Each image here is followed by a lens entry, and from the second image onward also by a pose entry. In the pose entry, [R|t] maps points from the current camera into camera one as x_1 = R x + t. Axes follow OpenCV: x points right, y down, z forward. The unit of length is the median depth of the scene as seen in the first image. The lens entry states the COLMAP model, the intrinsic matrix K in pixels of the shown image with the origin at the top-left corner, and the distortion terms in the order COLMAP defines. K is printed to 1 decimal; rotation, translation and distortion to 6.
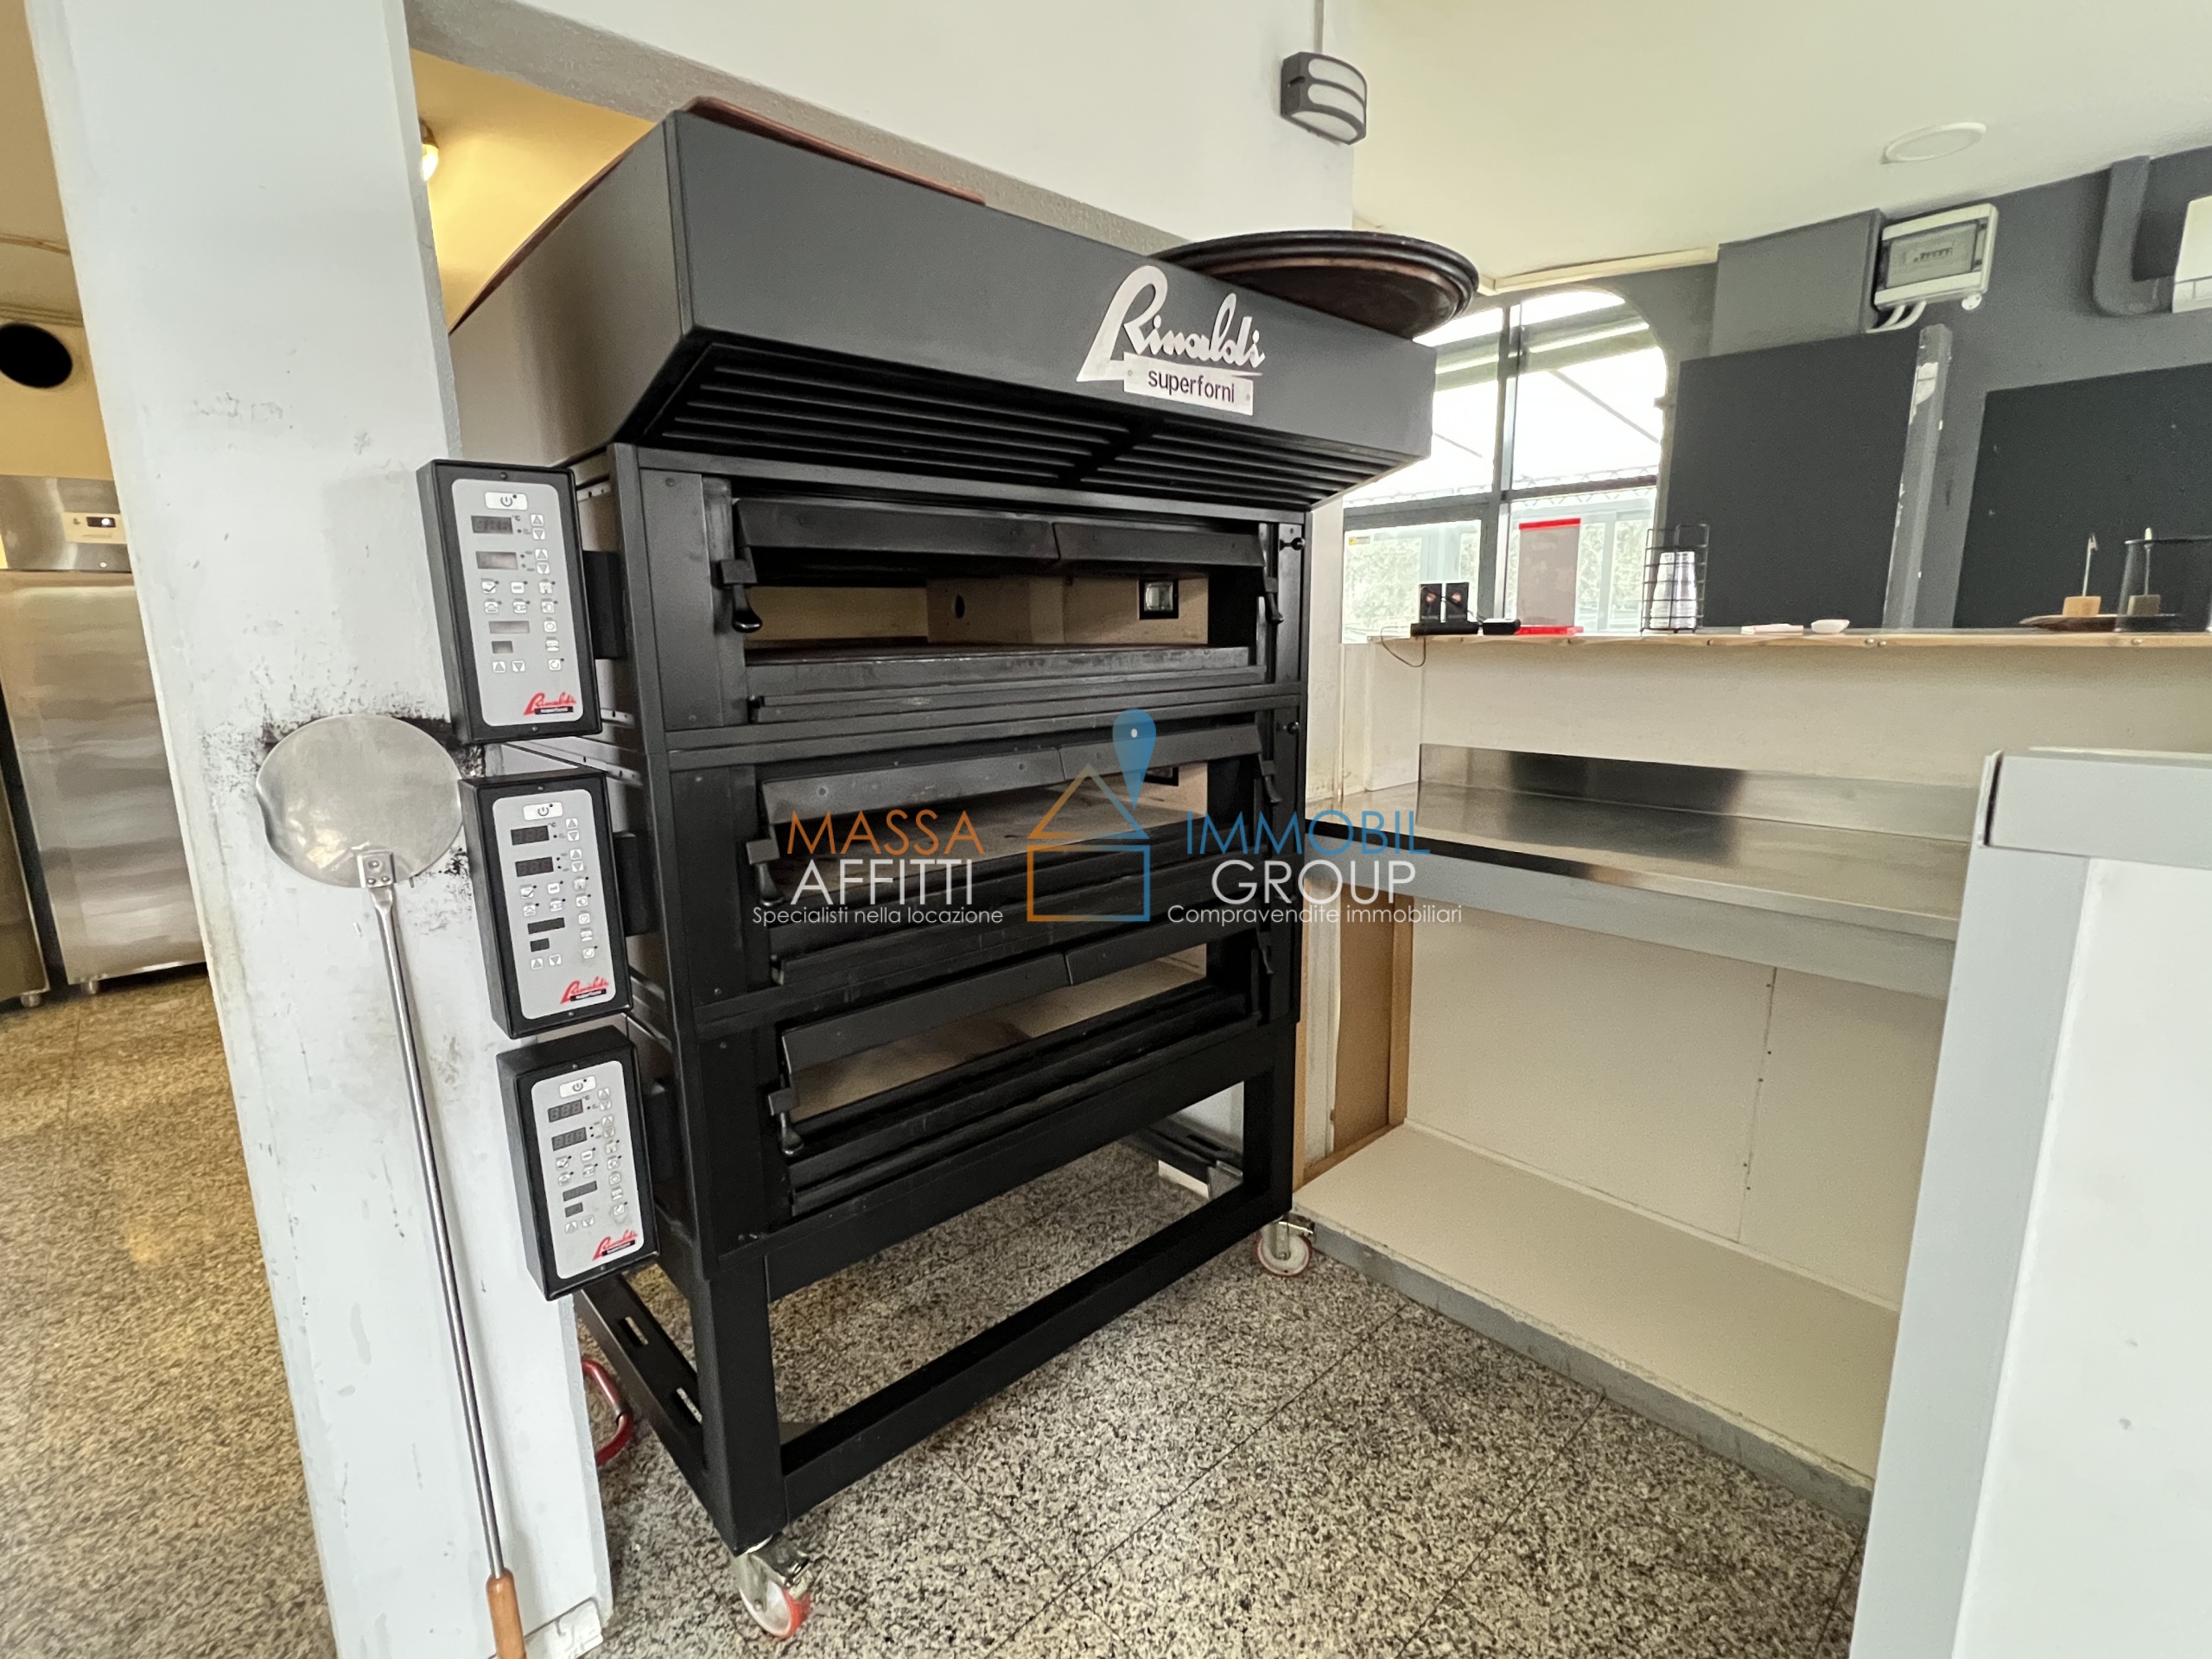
lens RADIAL K [[1020.2, 0, 1095.0], [0, 1020.2, 828.9], [0, 0, 1]] dist [-0.004019, -0.000732]
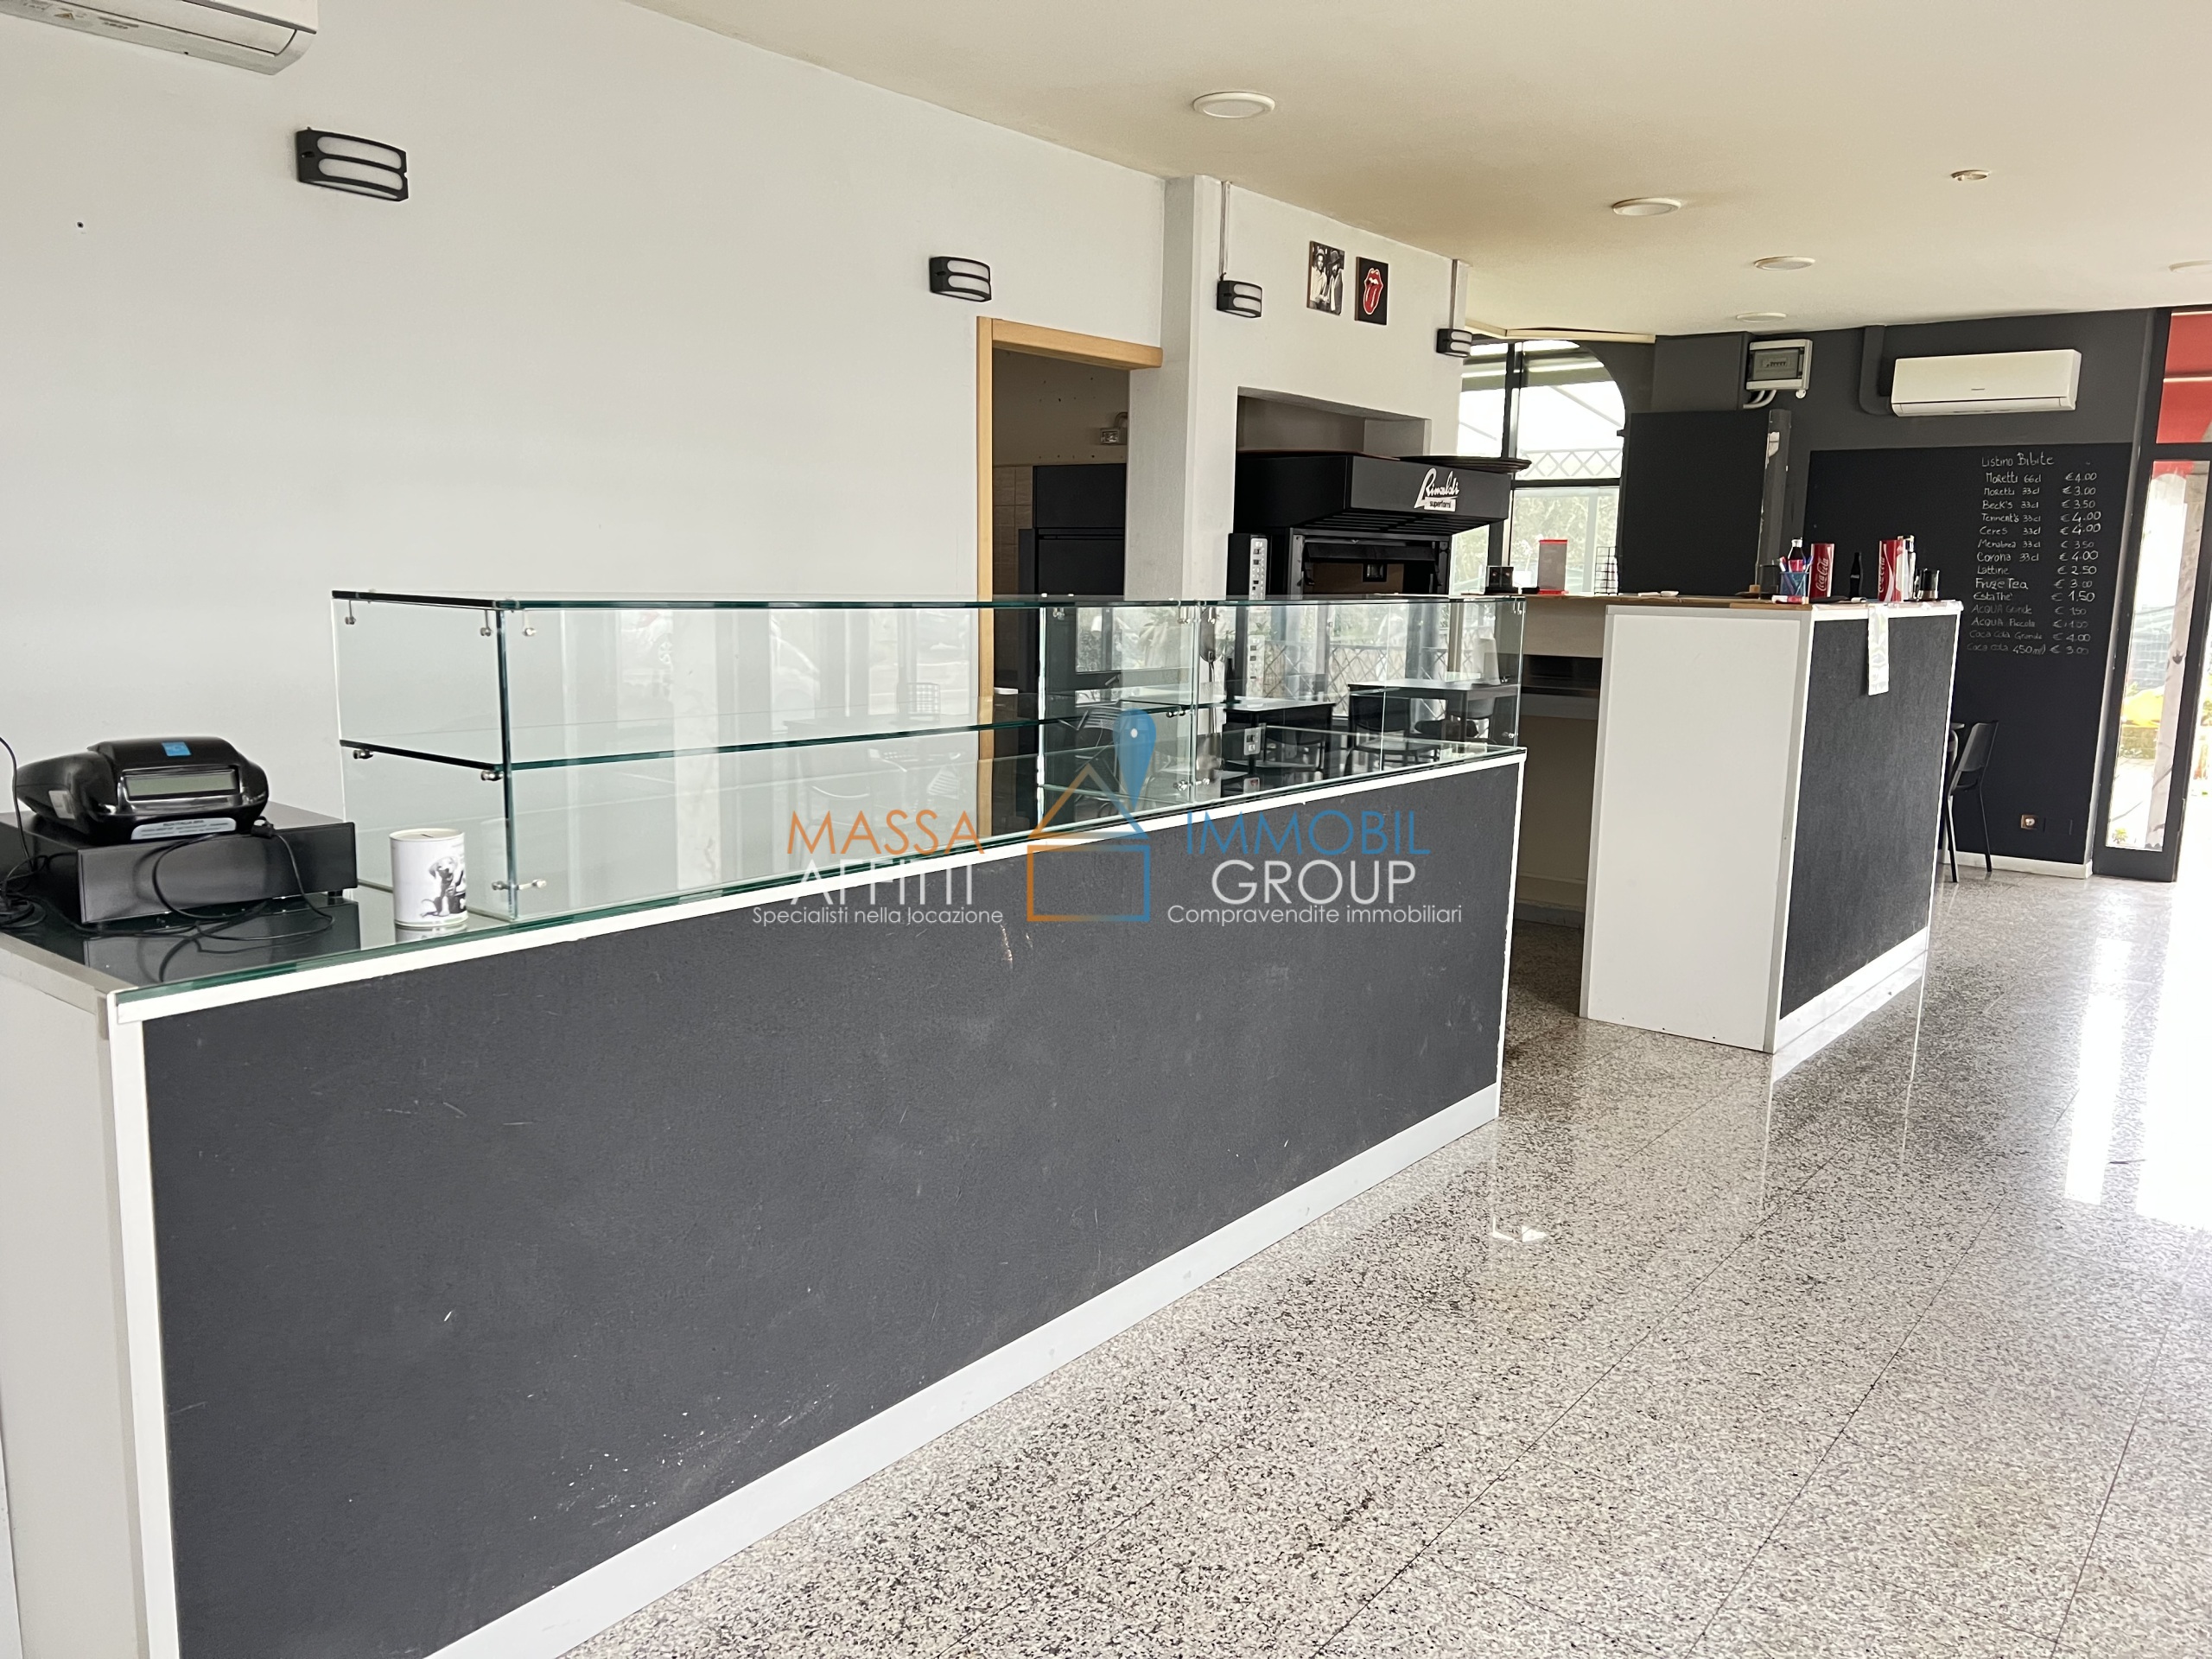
lens RADIAL K [[1656.4, 0, 1108.4], [0, 1656.4, 833.5], [0, 0, 1]] dist [0.060664, -0.072228]
pose [[0.984963, 0.010095, 0.172472, -1.296784], [-0.003747, 0.999305, -0.037090, 0.538229], [-0.172726, 0.035886, 0.984316, -2.737736]]
